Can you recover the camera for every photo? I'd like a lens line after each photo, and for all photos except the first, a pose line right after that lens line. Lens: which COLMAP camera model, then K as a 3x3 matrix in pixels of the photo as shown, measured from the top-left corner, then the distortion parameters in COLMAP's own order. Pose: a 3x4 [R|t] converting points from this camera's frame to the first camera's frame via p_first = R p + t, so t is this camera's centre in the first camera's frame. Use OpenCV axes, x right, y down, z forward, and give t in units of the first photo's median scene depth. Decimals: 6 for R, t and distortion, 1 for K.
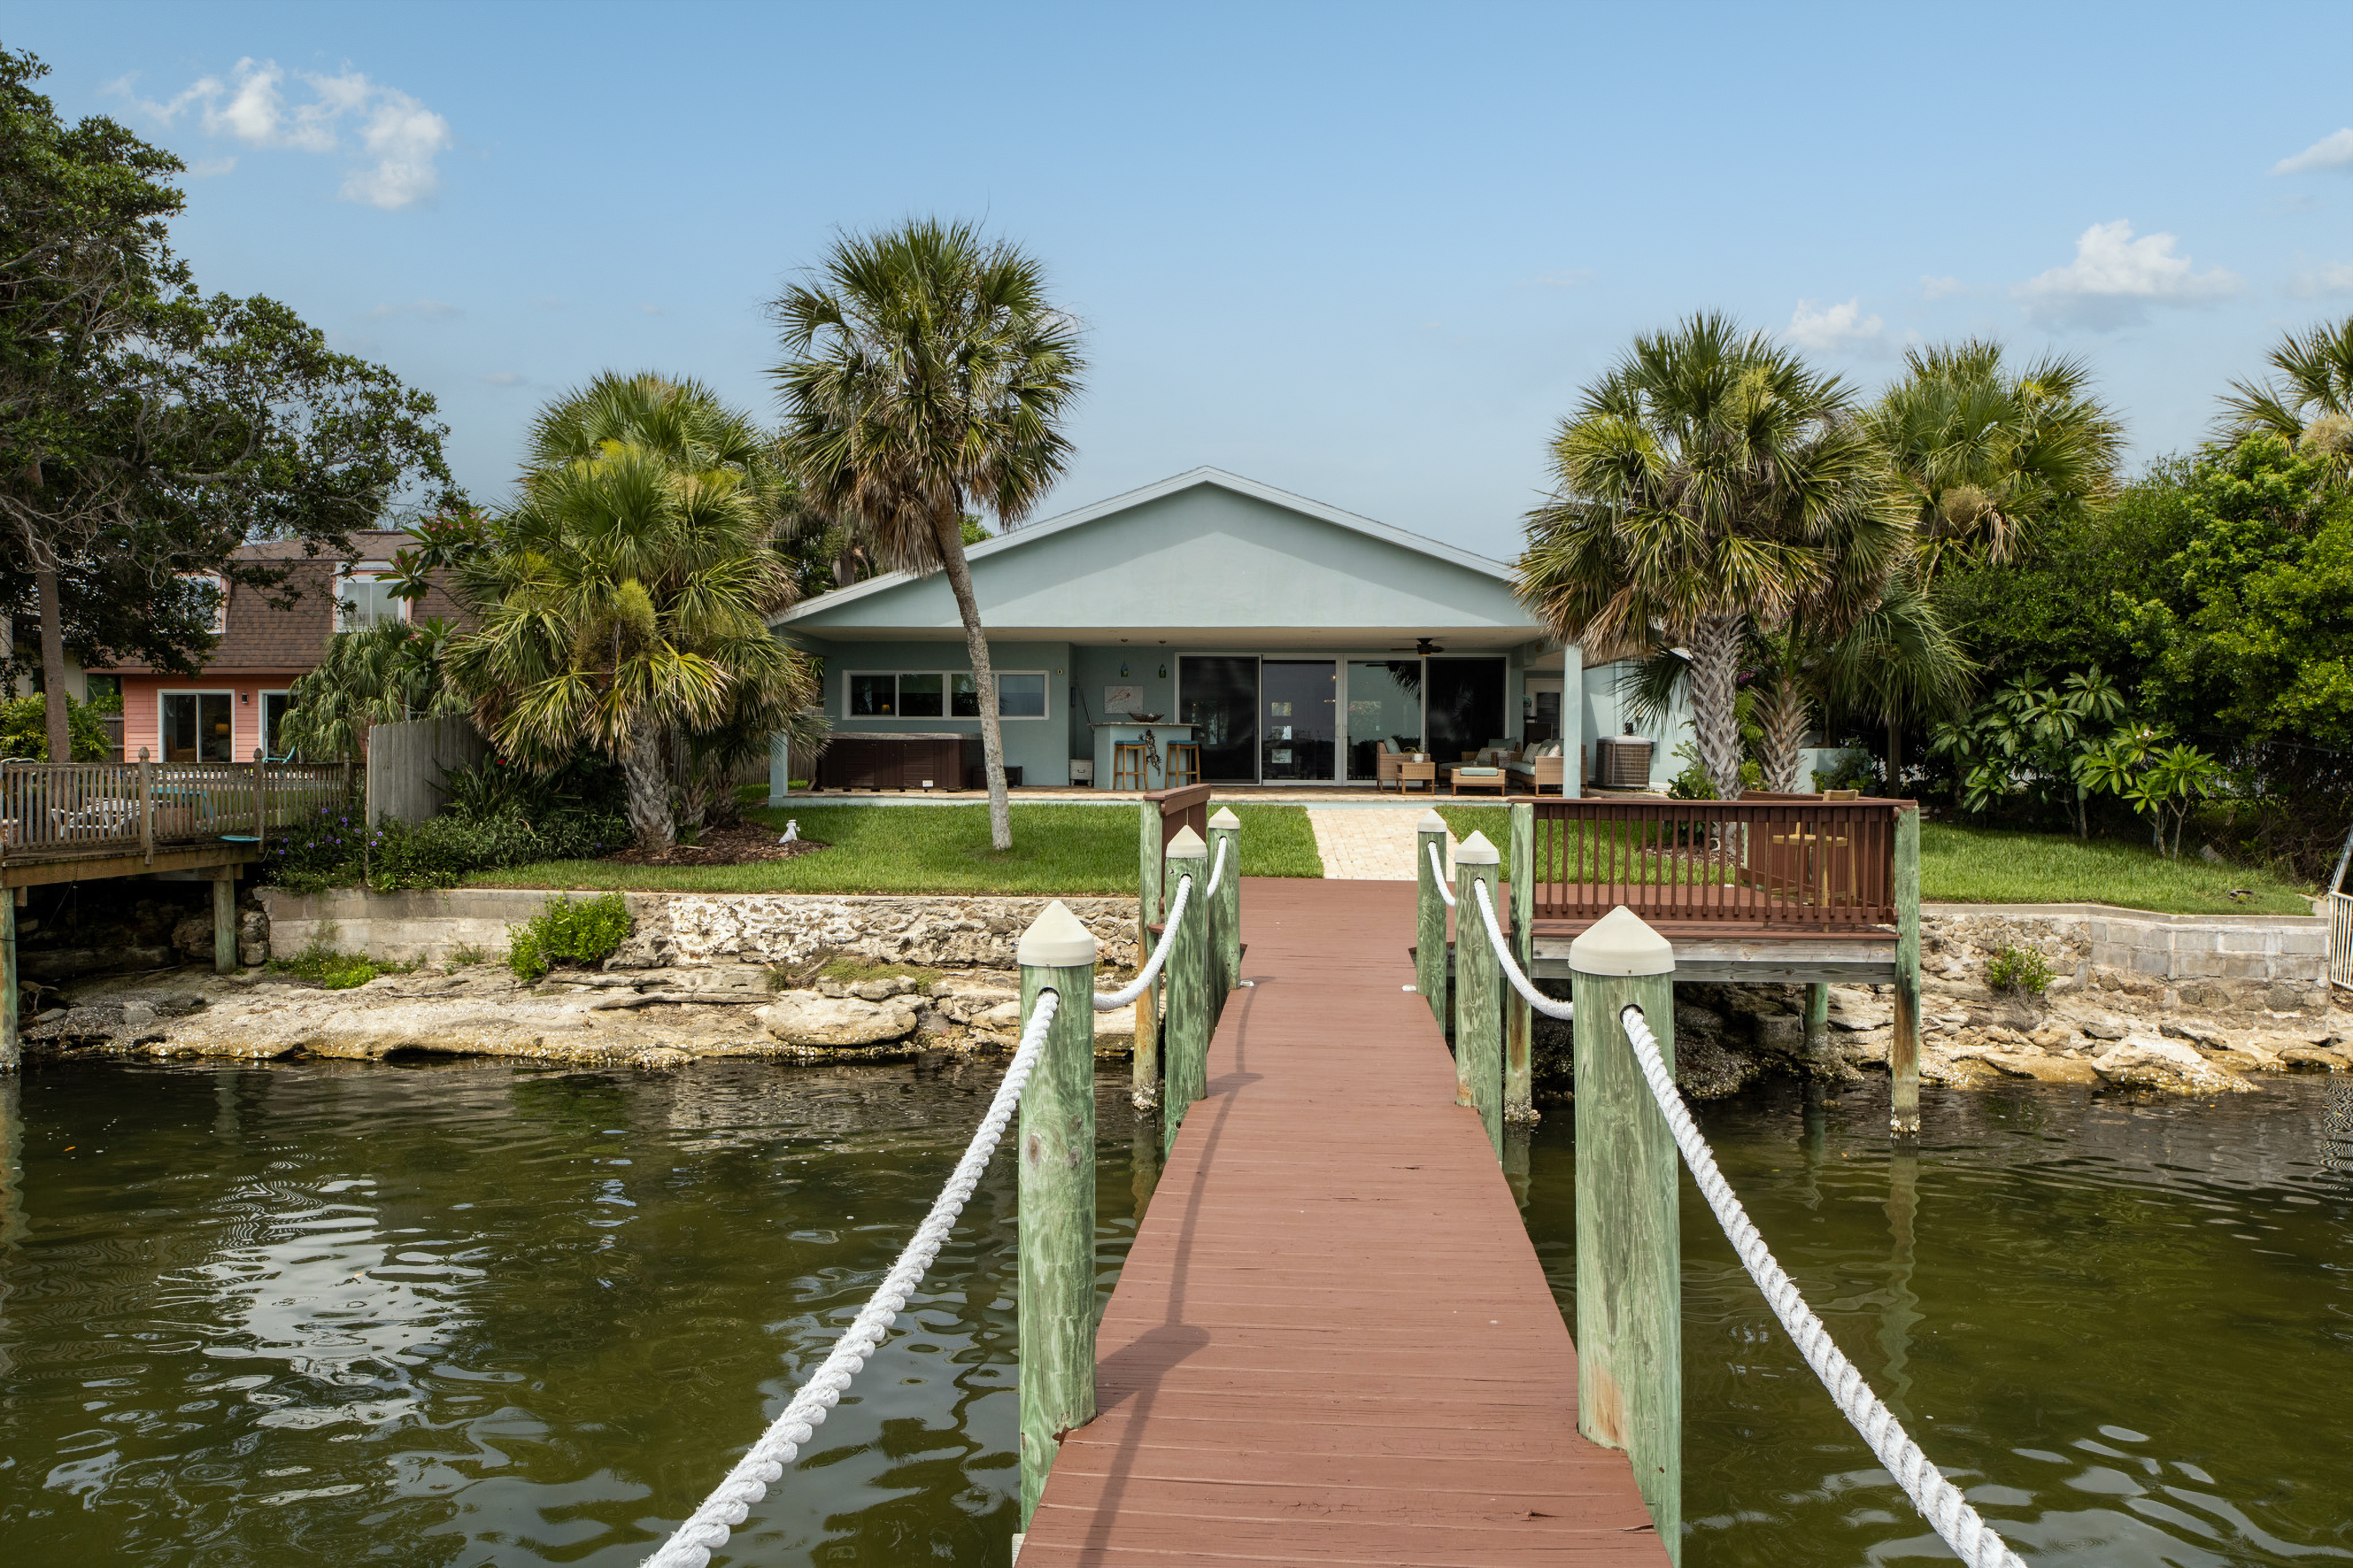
lens RADIAL K [[1487.7, 0, 1161.8], [0, 1487.7, 778.3], [0, 0, 1]] dist [-0.039378, 0.013053]
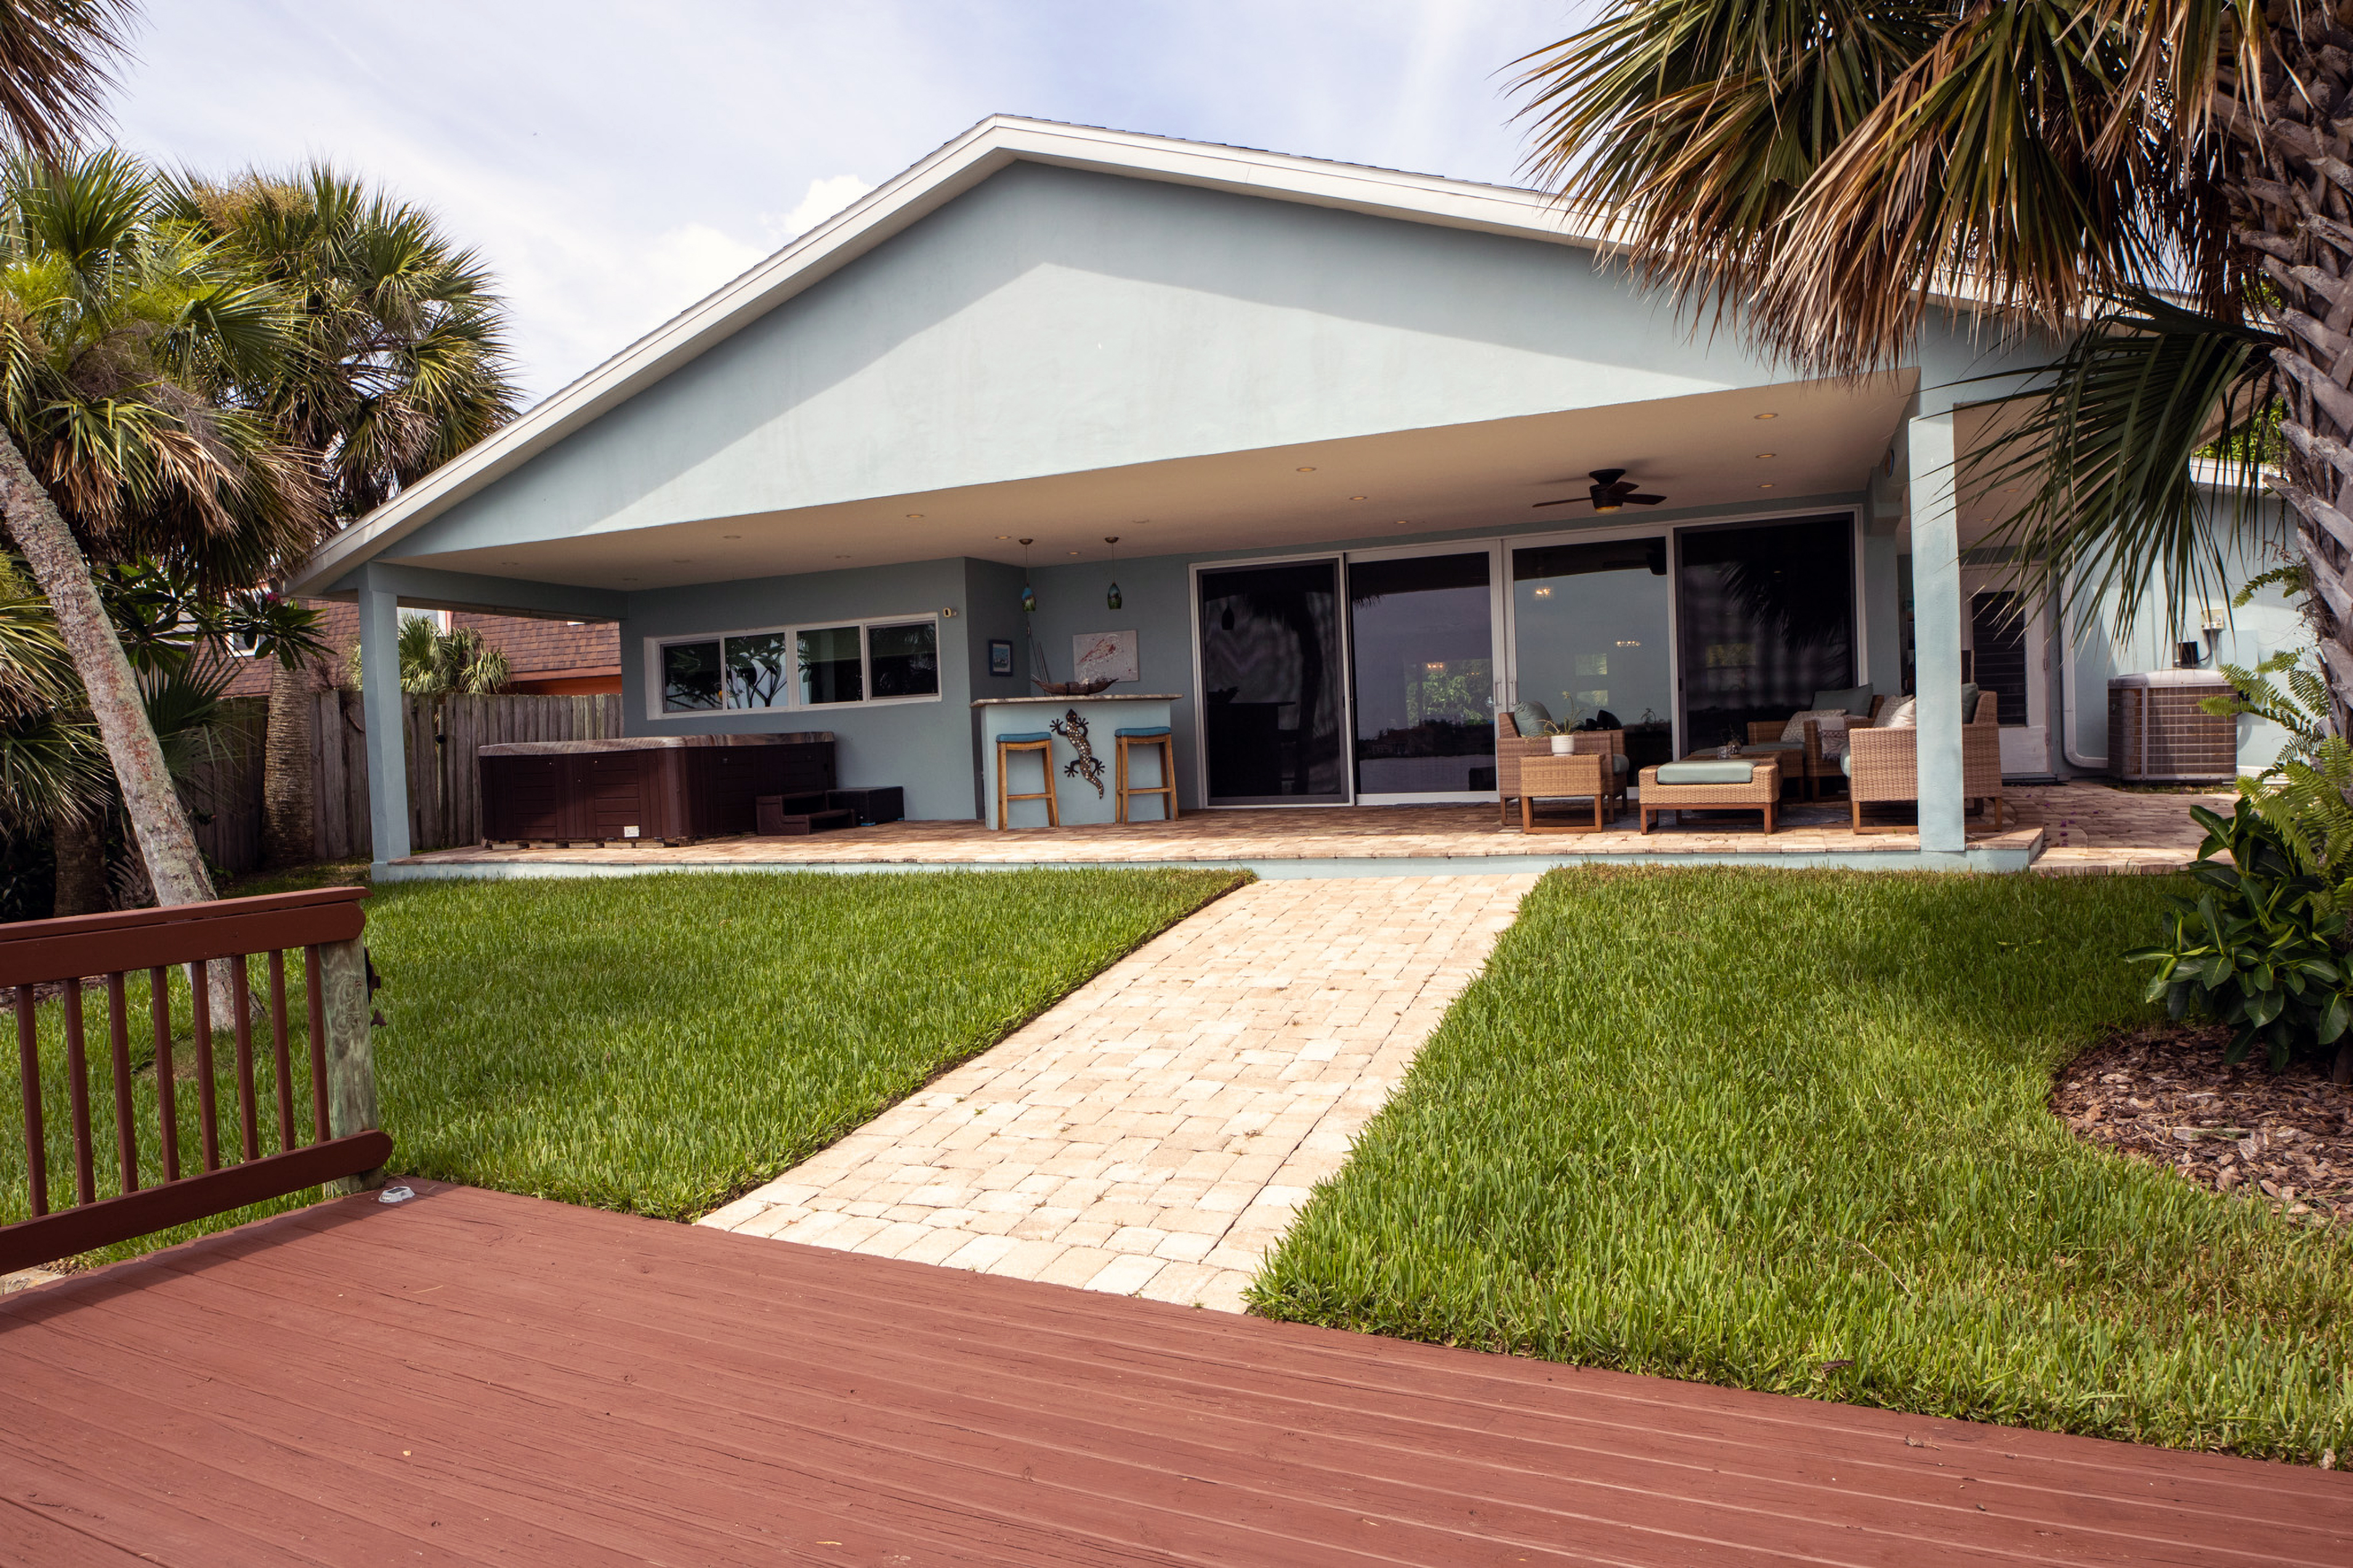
lens RADIAL K [[1487.7, 0, 1170.3], [0, 1487.7, 787.9], [0, 0, 1]] dist [-0.039378, 0.013053]
pose [[0.939716, -0.034043, -0.340257, 0.270927], [0.039037, 0.999207, 0.007840, -0.011626], [0.339720, -0.020650, 0.940300, 0.725082]]
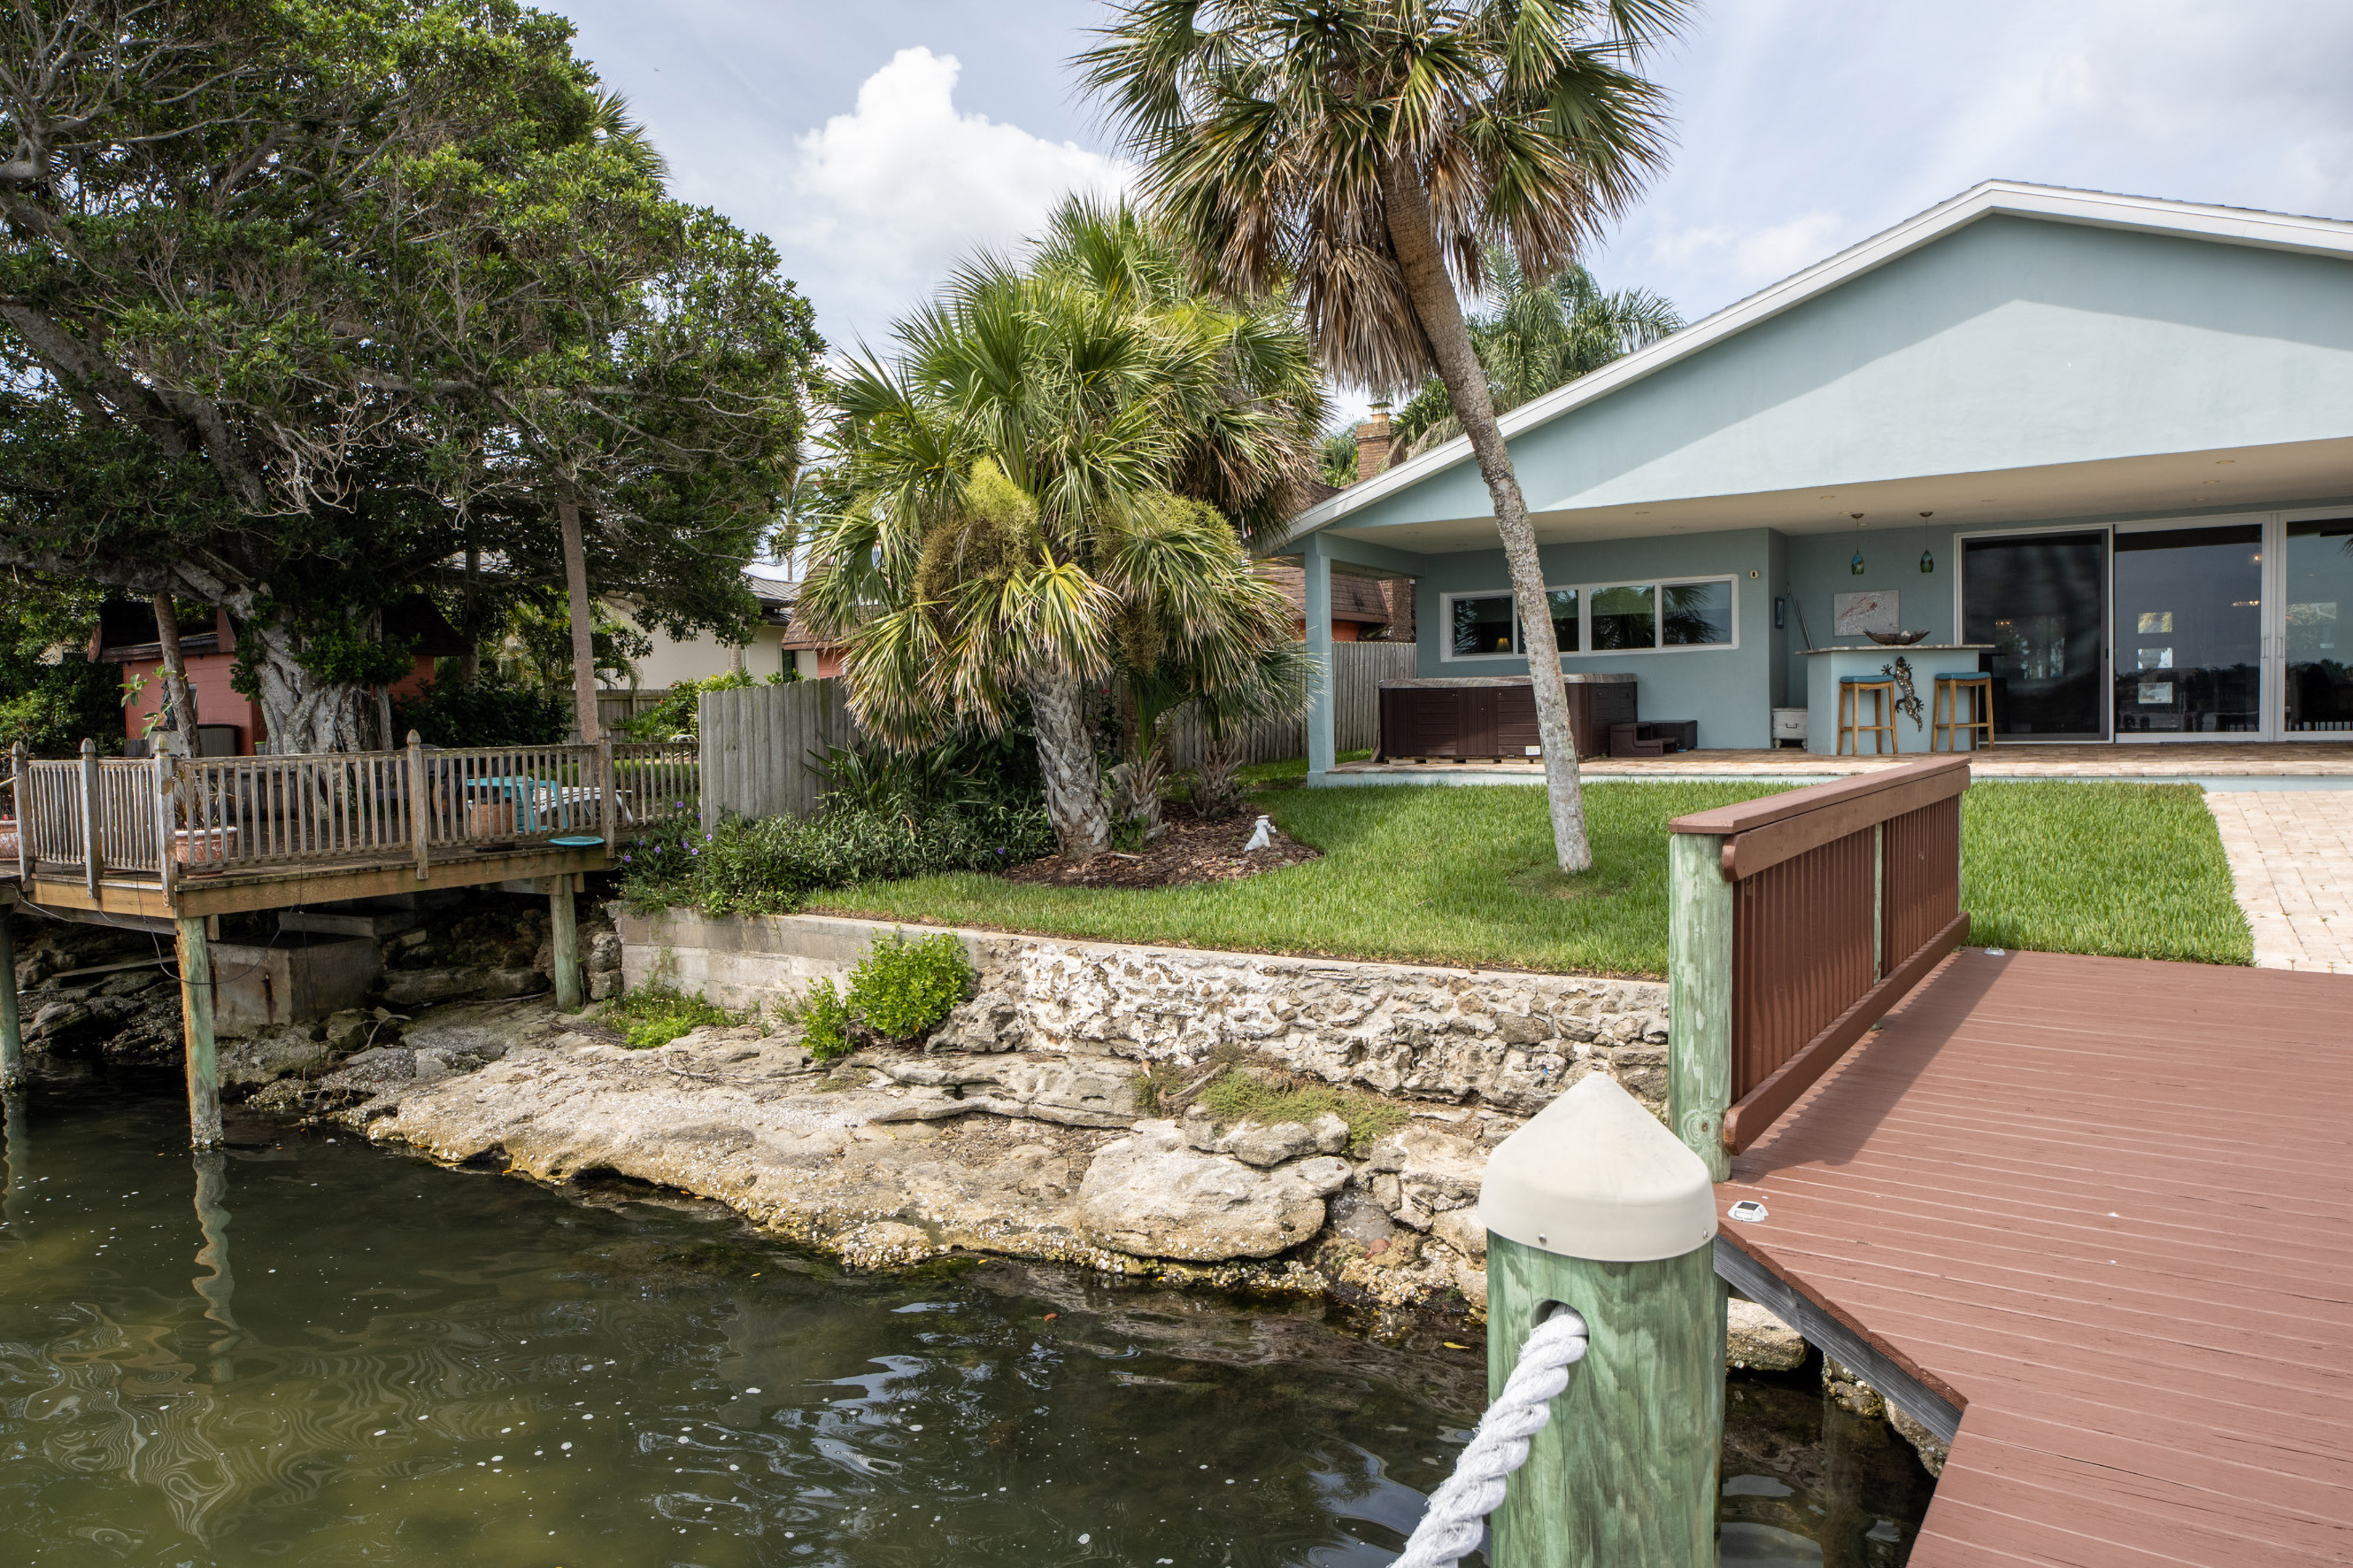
lens RADIAL K [[1487.7, 0, 1166.2], [0, 1487.7, 794.1], [0, 0, 1]] dist [-0.039378, 0.013053]
pose [[0.869936, 0.000525, -0.493165, 0.038394], [0.020776, 0.999073, 0.037713, -0.007190], [0.492728, -0.043054, 0.869118, 0.430637]]
